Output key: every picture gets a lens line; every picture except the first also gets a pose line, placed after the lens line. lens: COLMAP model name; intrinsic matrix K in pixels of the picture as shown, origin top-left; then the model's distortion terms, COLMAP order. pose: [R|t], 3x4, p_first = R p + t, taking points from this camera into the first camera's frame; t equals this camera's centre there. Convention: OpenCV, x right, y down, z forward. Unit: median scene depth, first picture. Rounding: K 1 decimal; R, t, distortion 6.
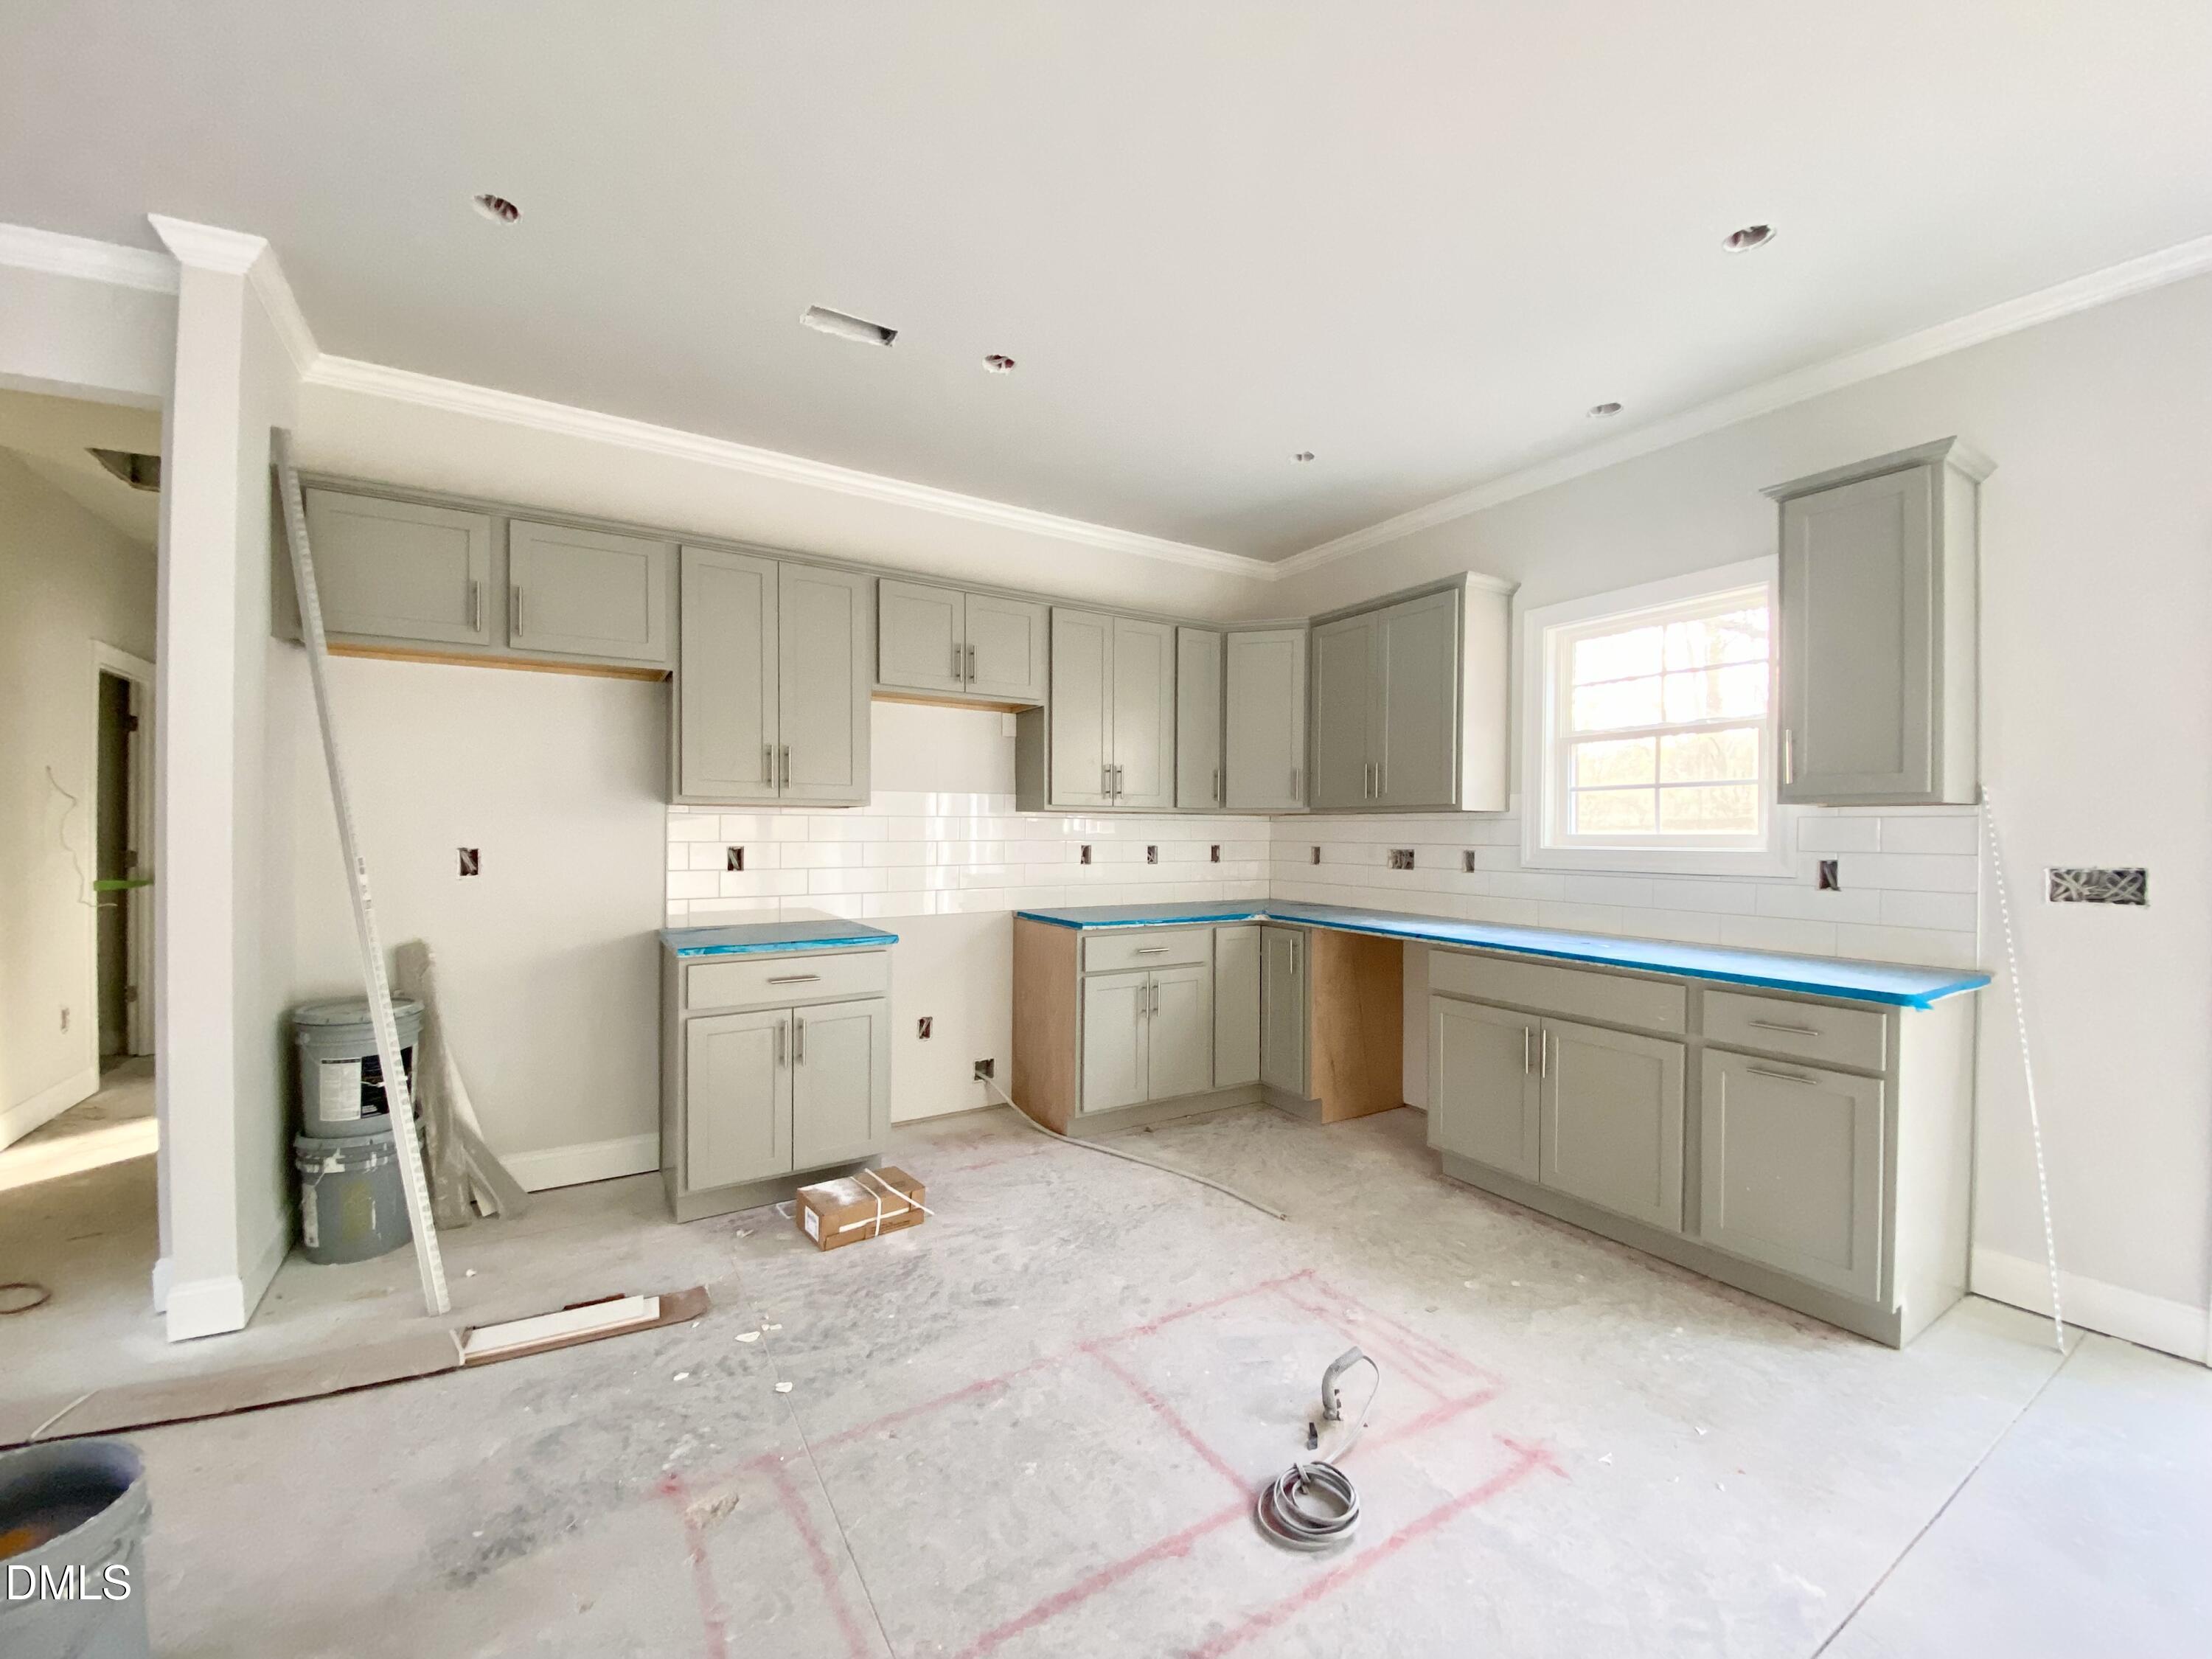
lens RADIAL K [[899.6, 0, 1110.9], [0, 899.6, 837.9], [0, 0, 1]] dist [-0.012357, -0.006399]
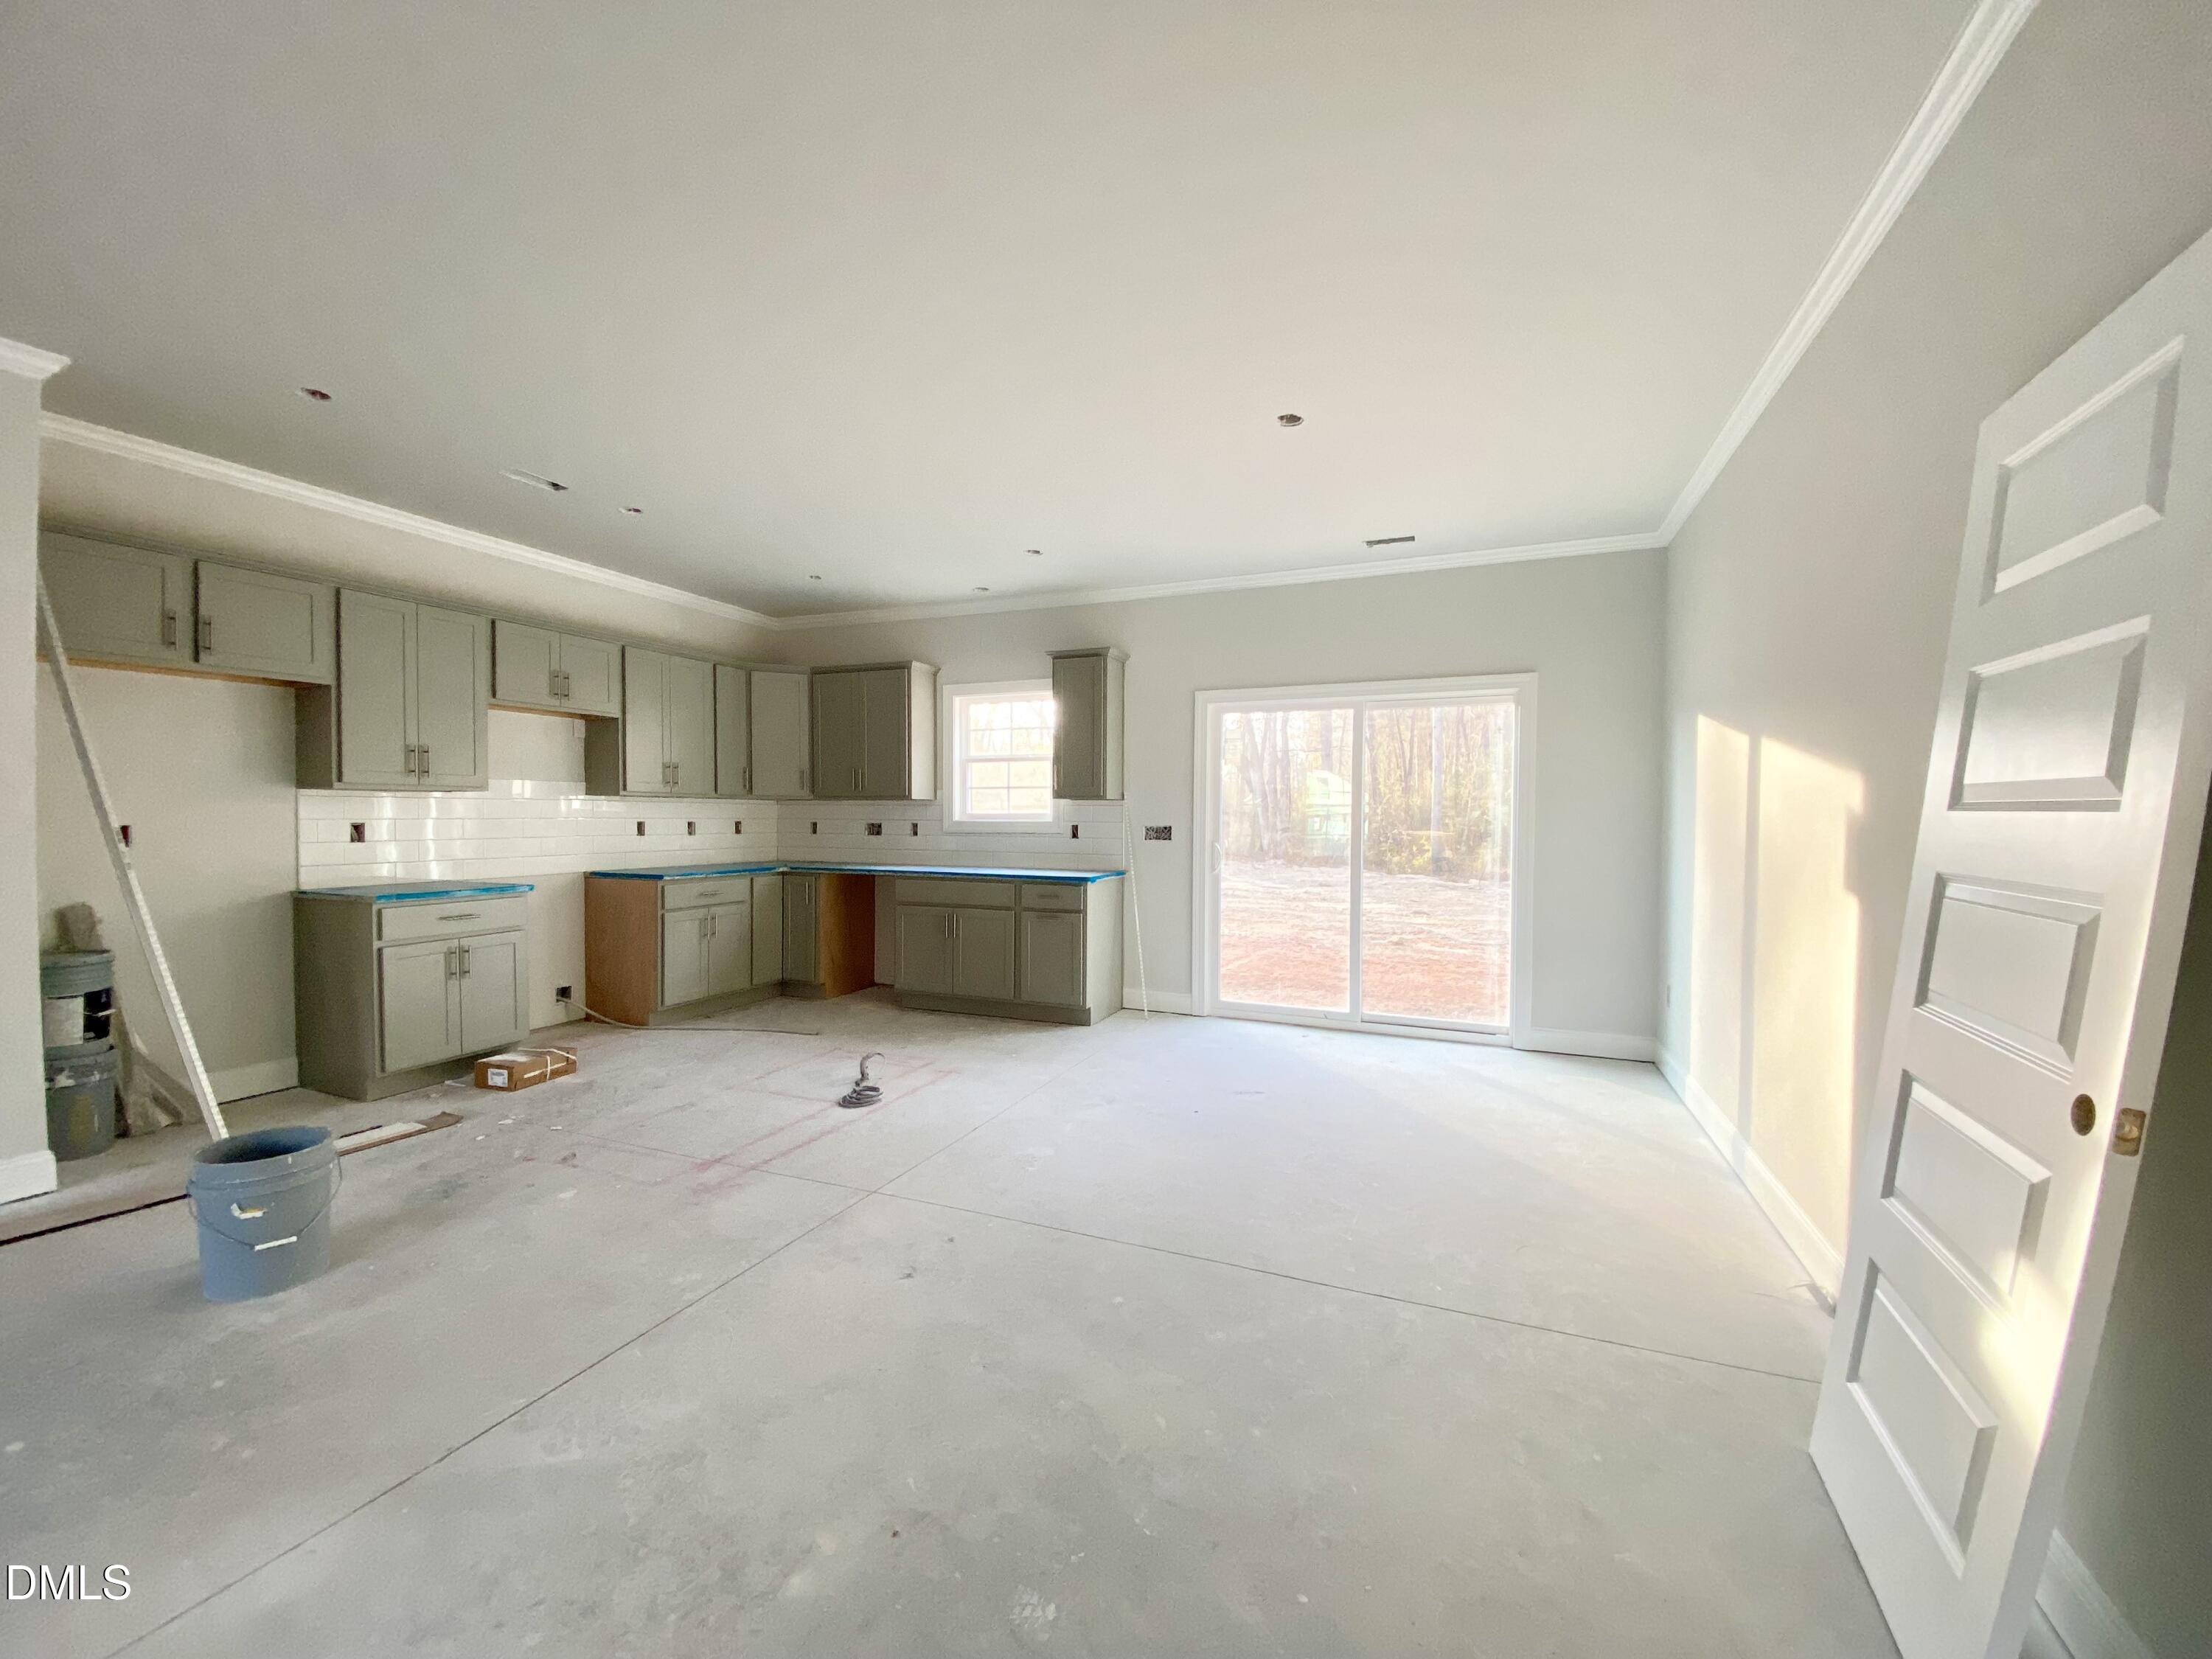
lens RADIAL K [[899.6, 0, 1094.1], [0, 899.6, 840.5], [0, 0, 1]] dist [-0.012357, -0.006399]
pose [[0.829486, -0.016132, 0.558294, -0.313942], [0.003084, 0.999700, 0.024306, 0.008955], [-0.558519, -0.018440, 0.829287, -0.700695]]
